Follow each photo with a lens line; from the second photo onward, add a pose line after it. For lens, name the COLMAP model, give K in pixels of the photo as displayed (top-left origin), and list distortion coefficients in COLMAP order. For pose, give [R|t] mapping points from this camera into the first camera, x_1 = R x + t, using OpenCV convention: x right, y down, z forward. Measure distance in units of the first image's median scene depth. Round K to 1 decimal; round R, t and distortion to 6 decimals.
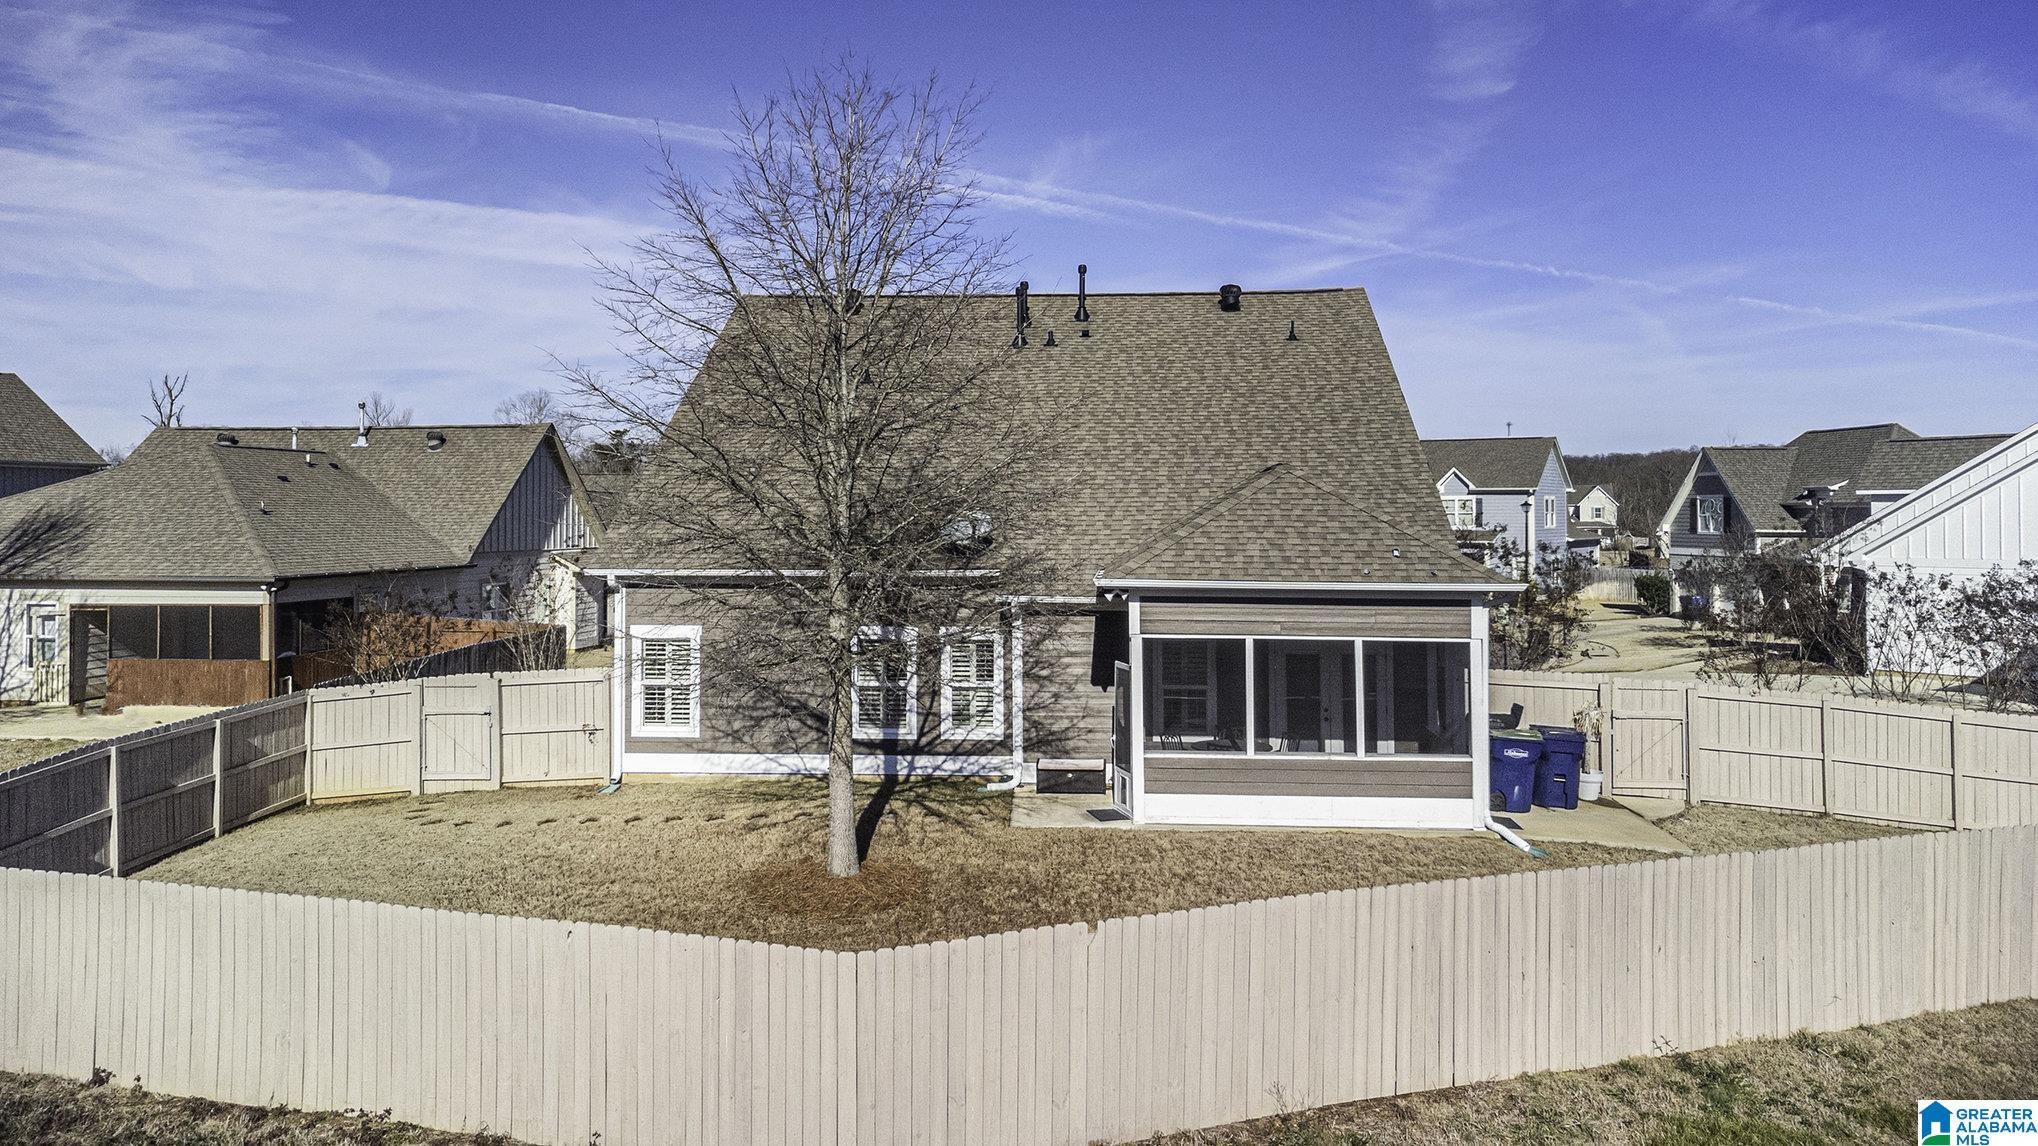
lens RADIAL K [[1546.7, 0, 1003.8], [0, 1546.7, 618.5], [0, 0, 1]] dist [0.000806, 0.083162]
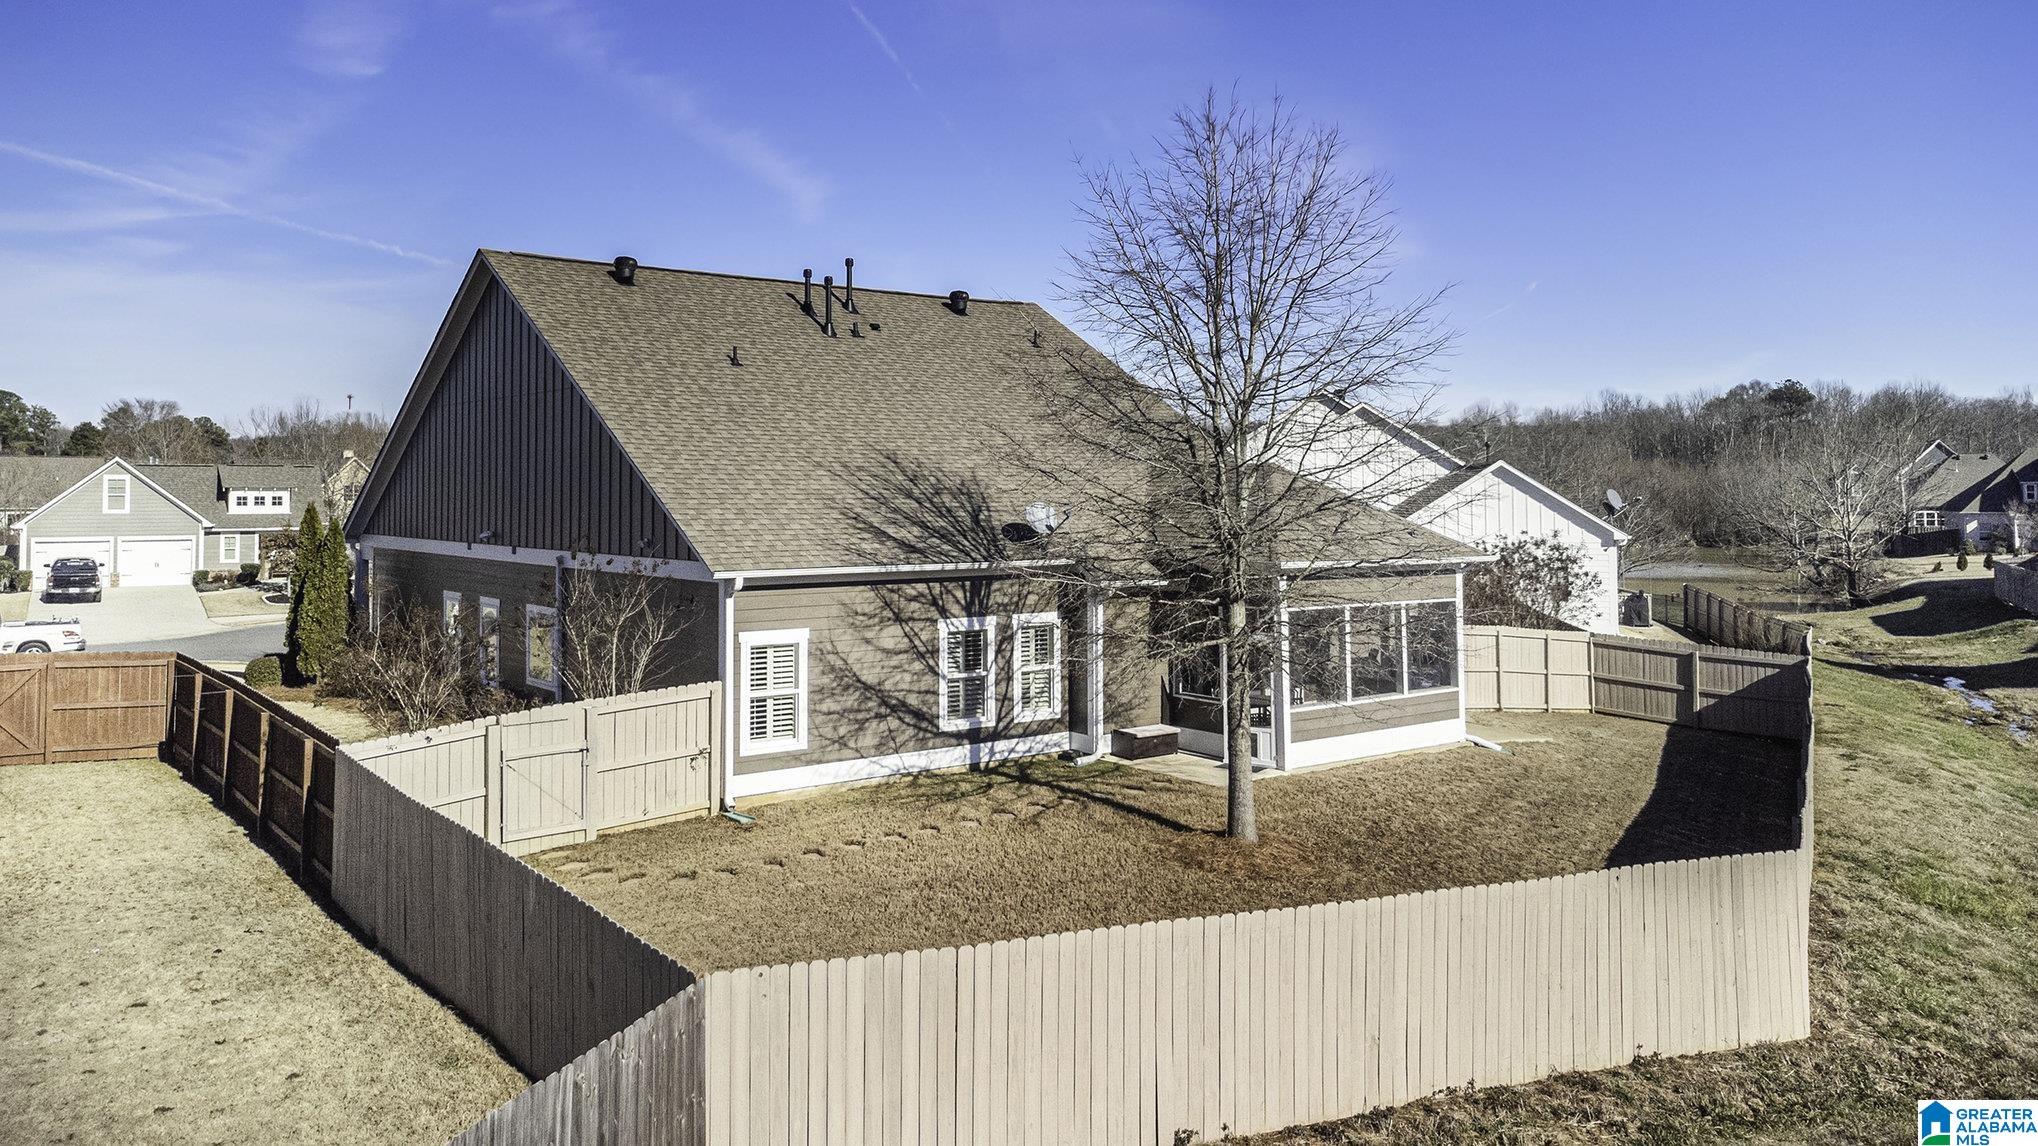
lens RADIAL K [[1506.5, 0, 1024.2], [0, 1506.5, 422.0], [0, 0, 1]] dist [-0.001348, 0.106952]
pose [[0.730847, 0.032071, 0.681788, -0.736341], [0.043509, 0.994675, -0.093429, -0.028960], [-0.681153, 0.097947, 0.725559, 0.232578]]
